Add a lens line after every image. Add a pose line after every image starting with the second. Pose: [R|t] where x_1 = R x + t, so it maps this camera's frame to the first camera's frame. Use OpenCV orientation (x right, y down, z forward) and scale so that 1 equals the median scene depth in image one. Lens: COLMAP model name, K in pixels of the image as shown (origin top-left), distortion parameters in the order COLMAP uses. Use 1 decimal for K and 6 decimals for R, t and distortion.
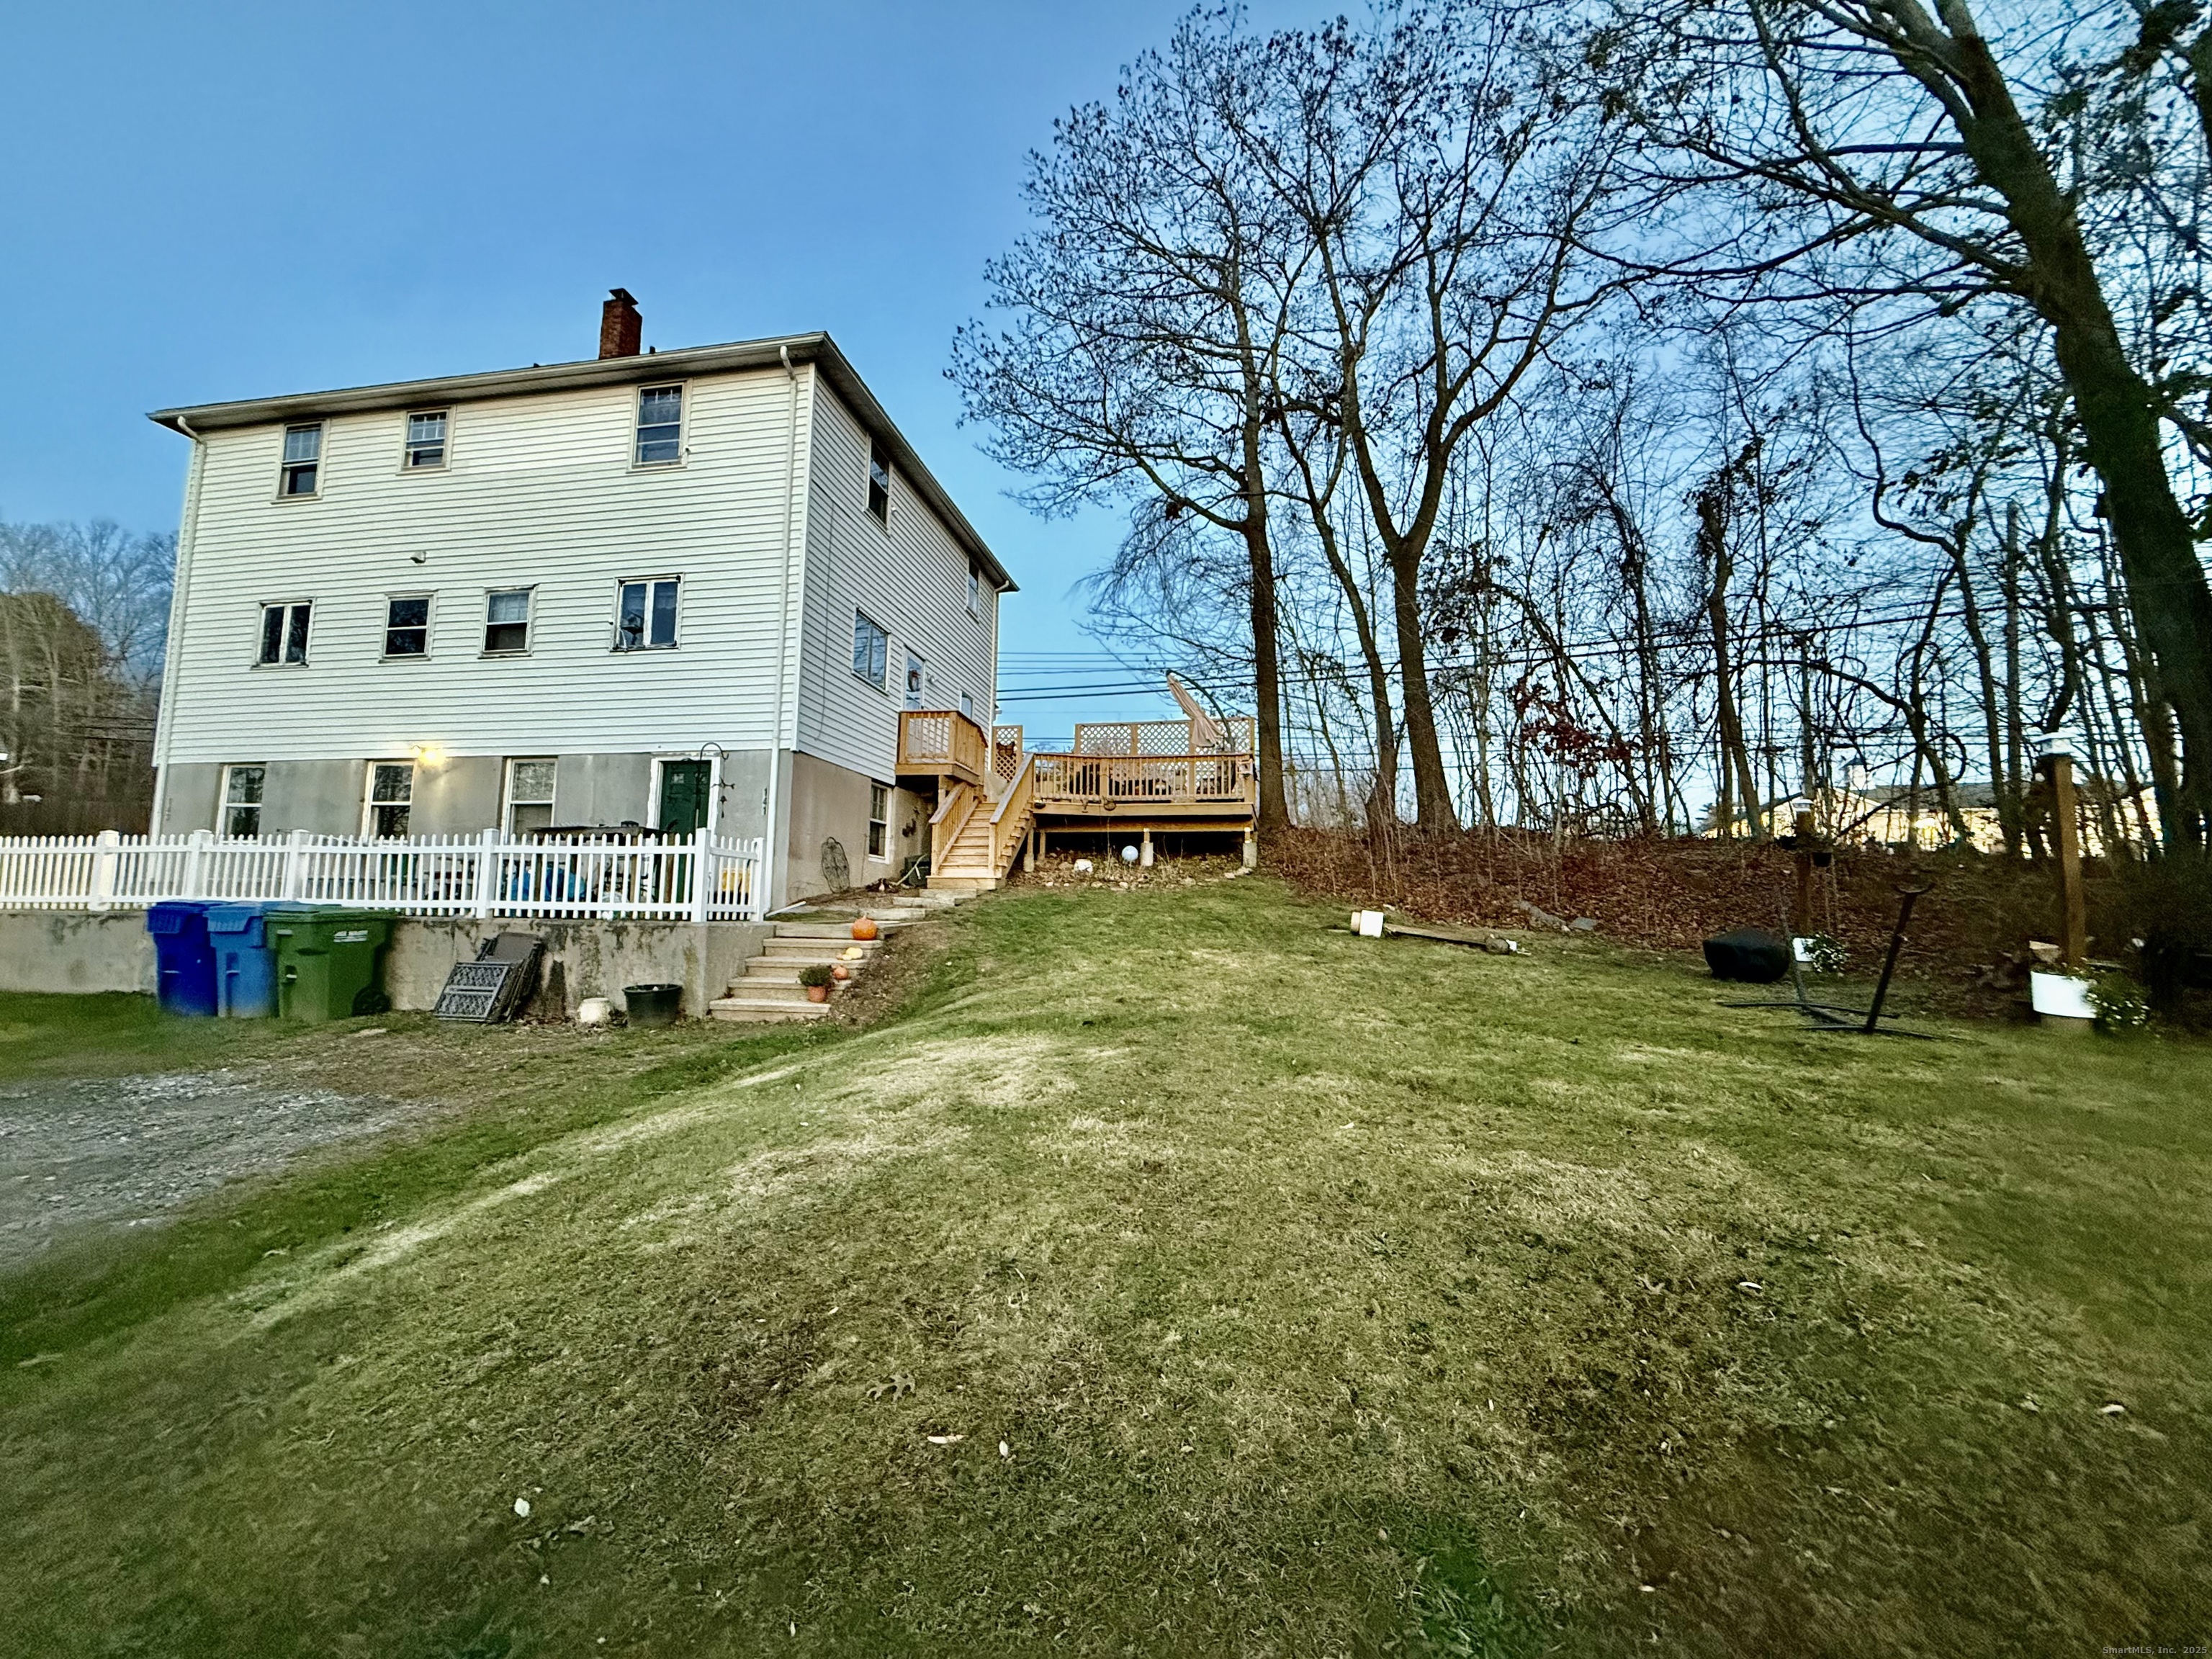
lens RADIAL K [[894.0, 0, 1113.3], [0, 894.0, 821.8], [0, 0, 1]] dist [-0.013575, -0.000148]
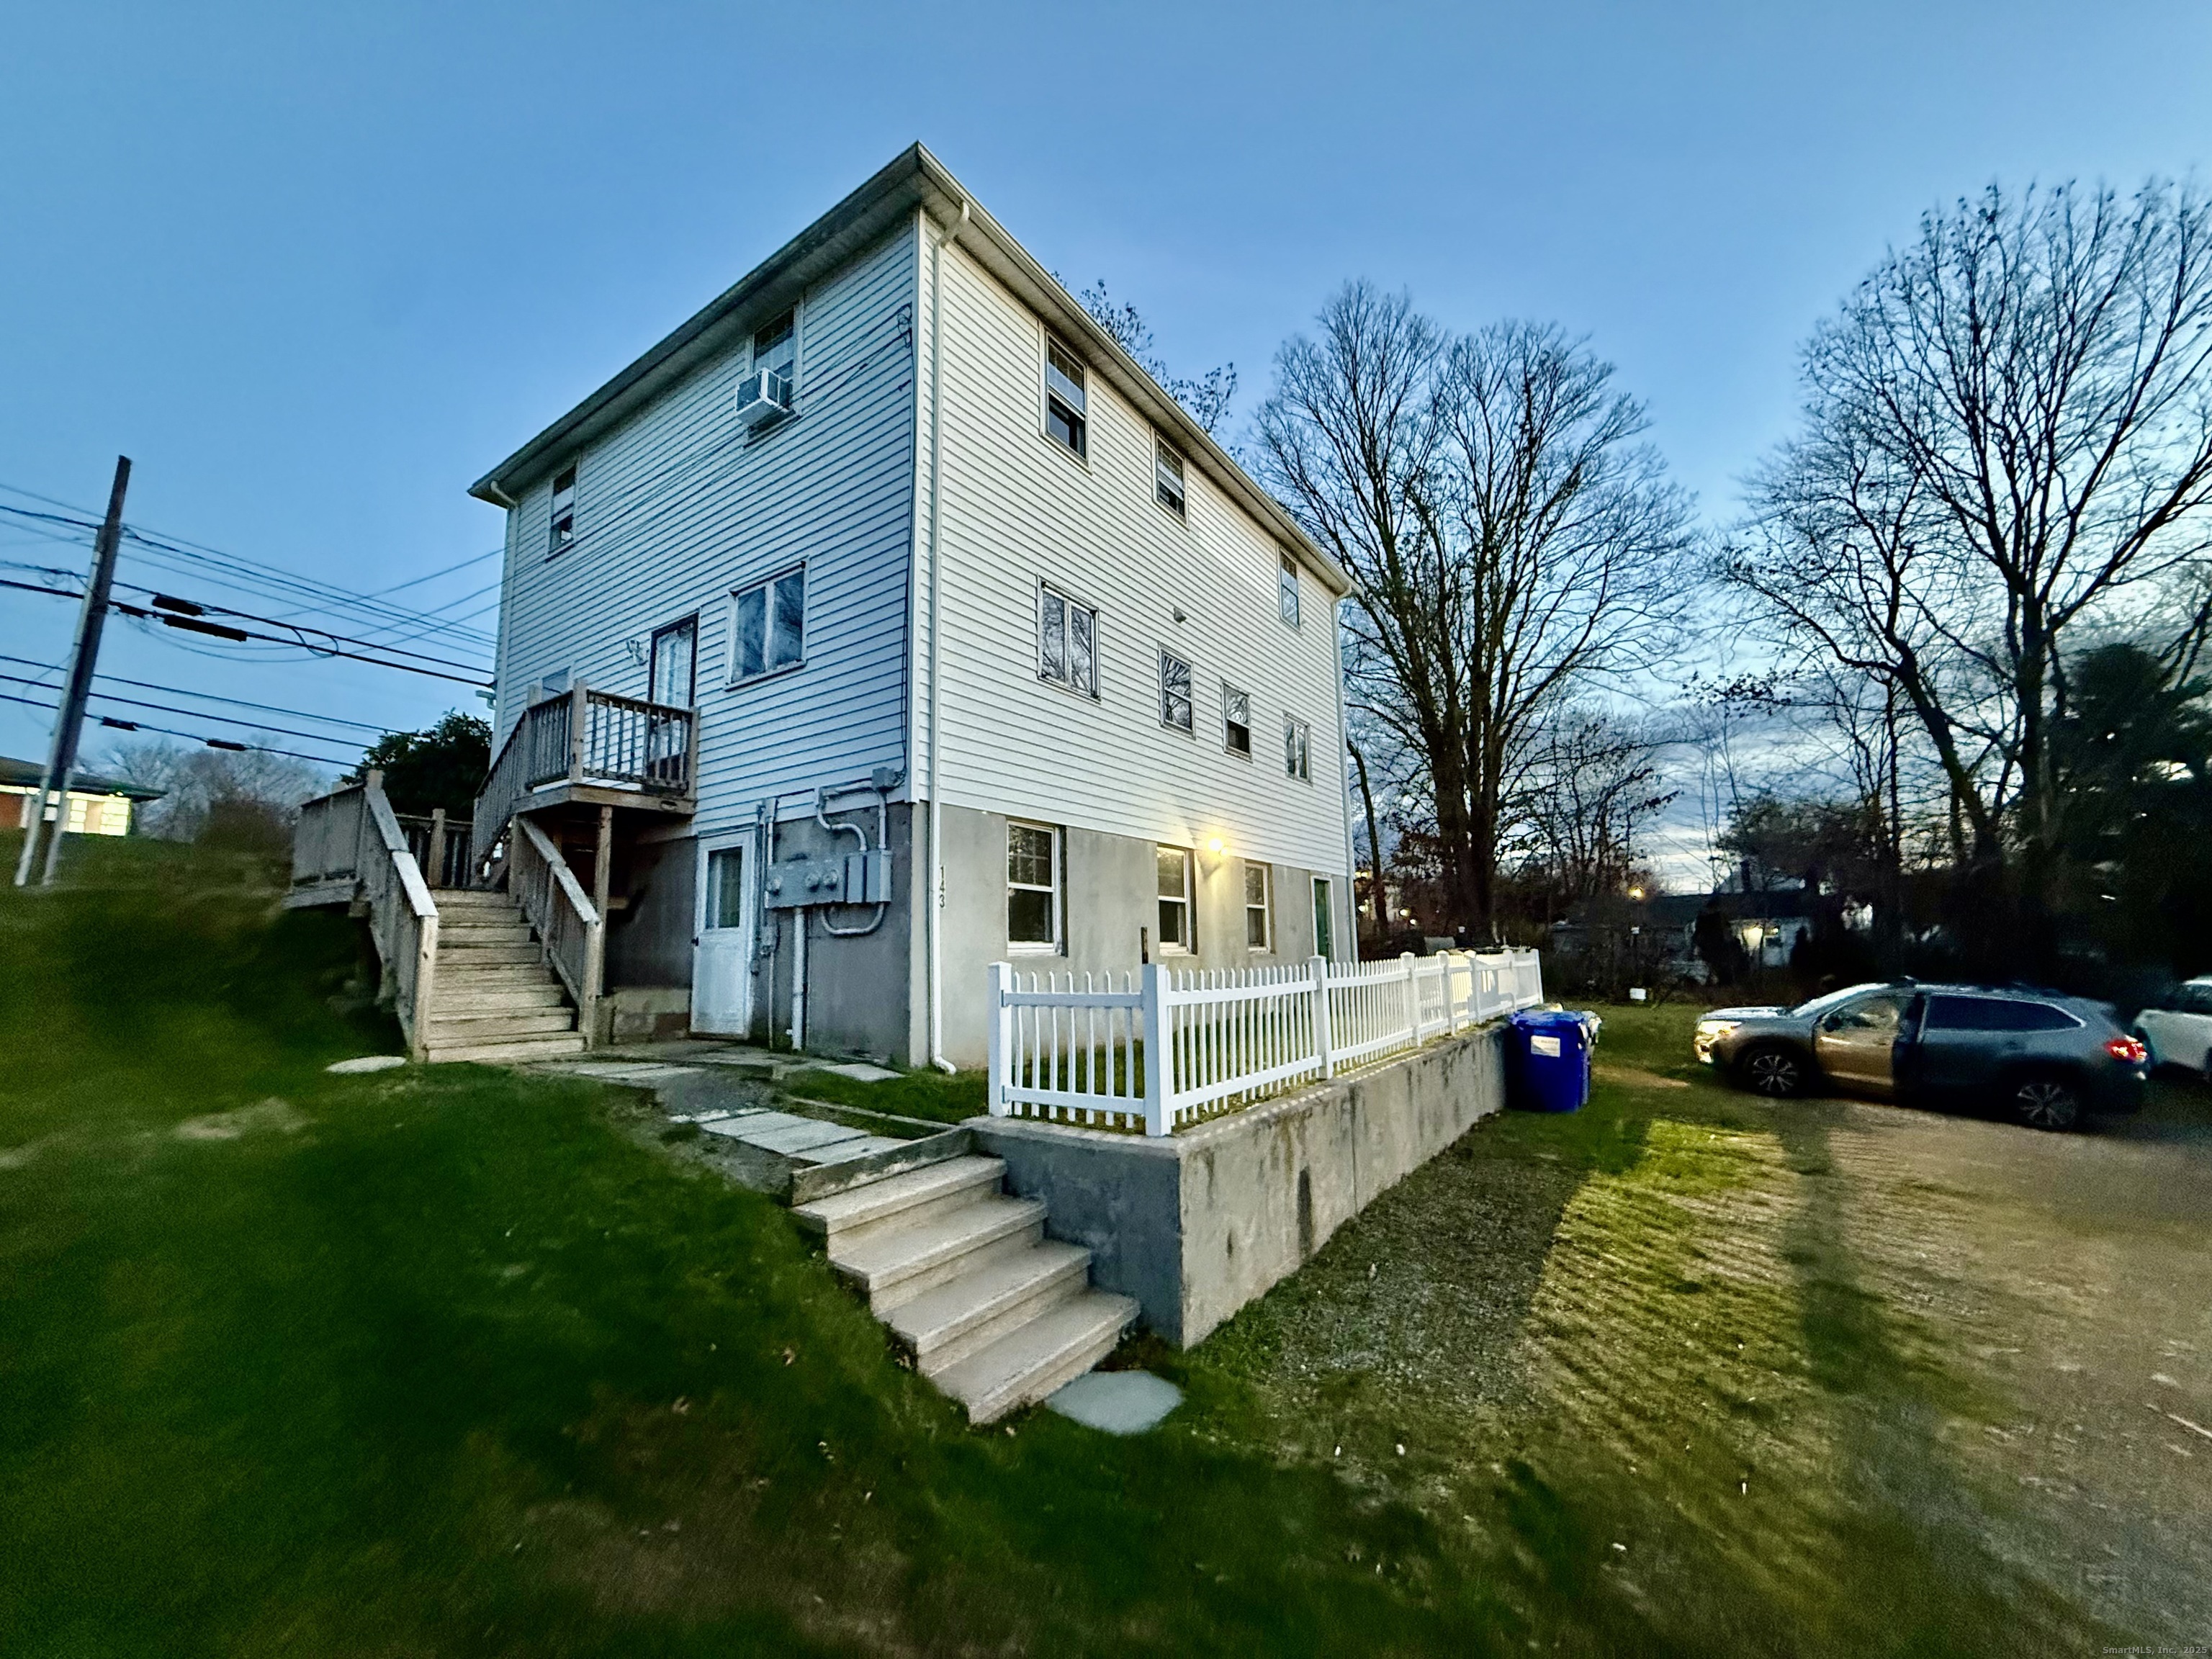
lens RADIAL K [[880.2, 0, 1106.0], [0, 880.2, 829.5], [0, 0, 1]] dist [-0.013408, -0.000157]
pose [[0.424303, 0.103651, 0.899568, -1.559072], [-0.081995, 0.993744, -0.075827, -0.015973], [-0.901800, -0.041587, 0.430148, 0.675994]]
